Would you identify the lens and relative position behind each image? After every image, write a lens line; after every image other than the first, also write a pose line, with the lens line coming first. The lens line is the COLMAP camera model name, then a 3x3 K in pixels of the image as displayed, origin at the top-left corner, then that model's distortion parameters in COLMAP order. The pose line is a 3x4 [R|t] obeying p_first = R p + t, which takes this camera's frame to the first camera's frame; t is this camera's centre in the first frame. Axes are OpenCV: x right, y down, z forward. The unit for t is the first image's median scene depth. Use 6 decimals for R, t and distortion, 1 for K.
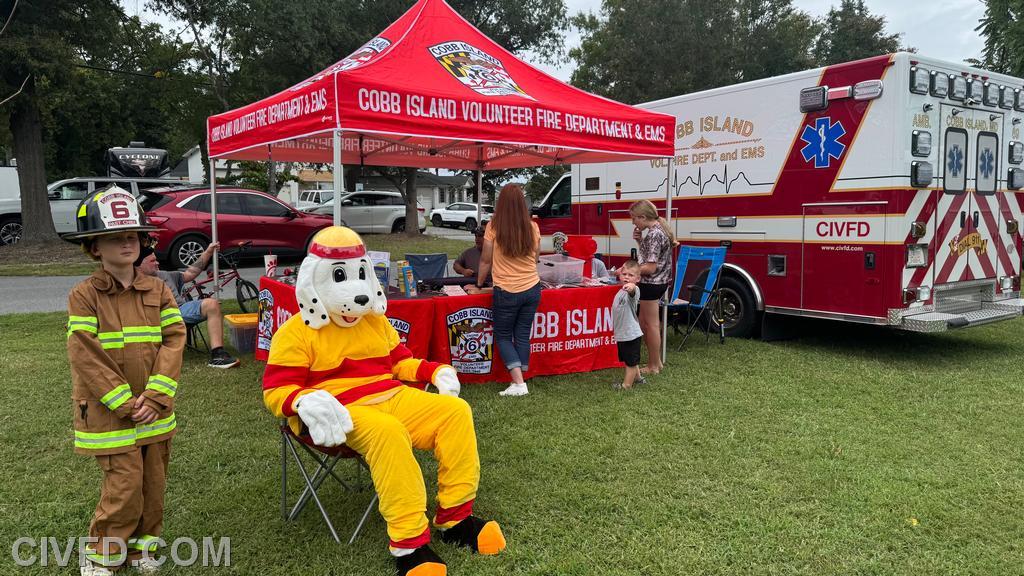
lens RADIAL K [[774.1, 0, 512.0], [0, 774.1, 288.0], [0, 0, 1]] dist [0.216897, -0.491164]
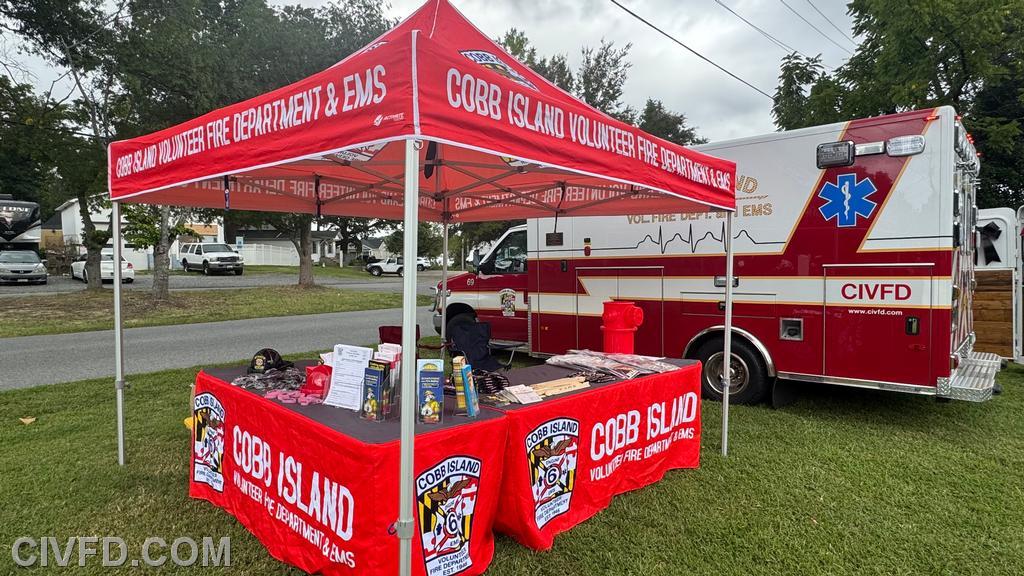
lens RADIAL K [[609.0, 0, 512.0], [0, 609.0, 288.0], [0, 0, 1]] dist [0.002162, 0.000361]
pose [[0.968136, -0.010703, 0.250196, -0.190666], [0.023739, 0.998510, -0.049142, -0.056339], [-0.249298, 0.053516, 0.966947, 0.428099]]
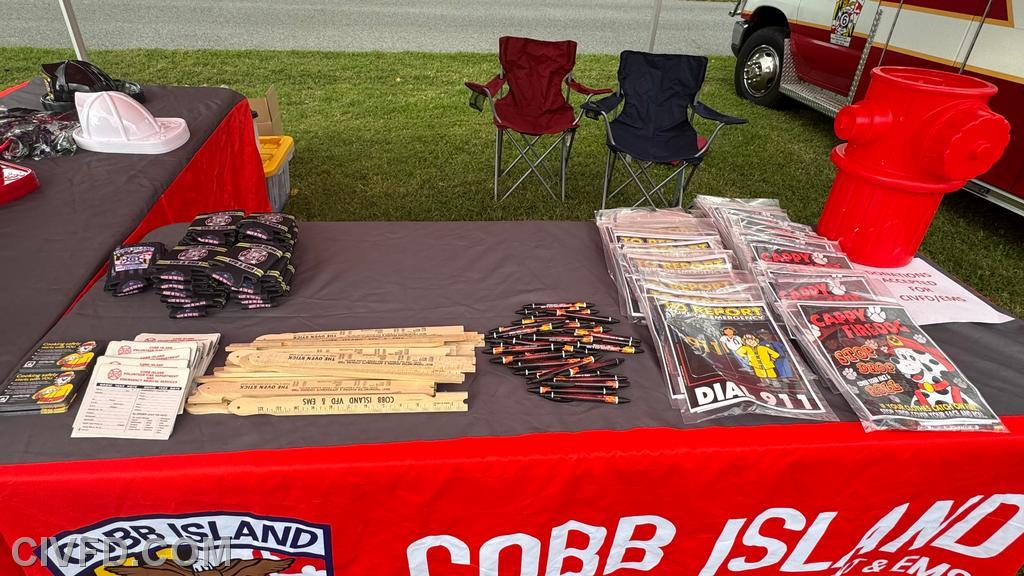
lens RADIAL K [[569.4, 0, 512.0], [0, 569.4, 288.0], [0, 0, 1]] dist [-0.001034, -0.000129]
pose [[0.908103, 0.260790, -0.327623, 0.049767], [-0.083413, 0.879367, 0.468781, -0.086998], [0.410354, -0.398373, 0.820310, 0.821634]]
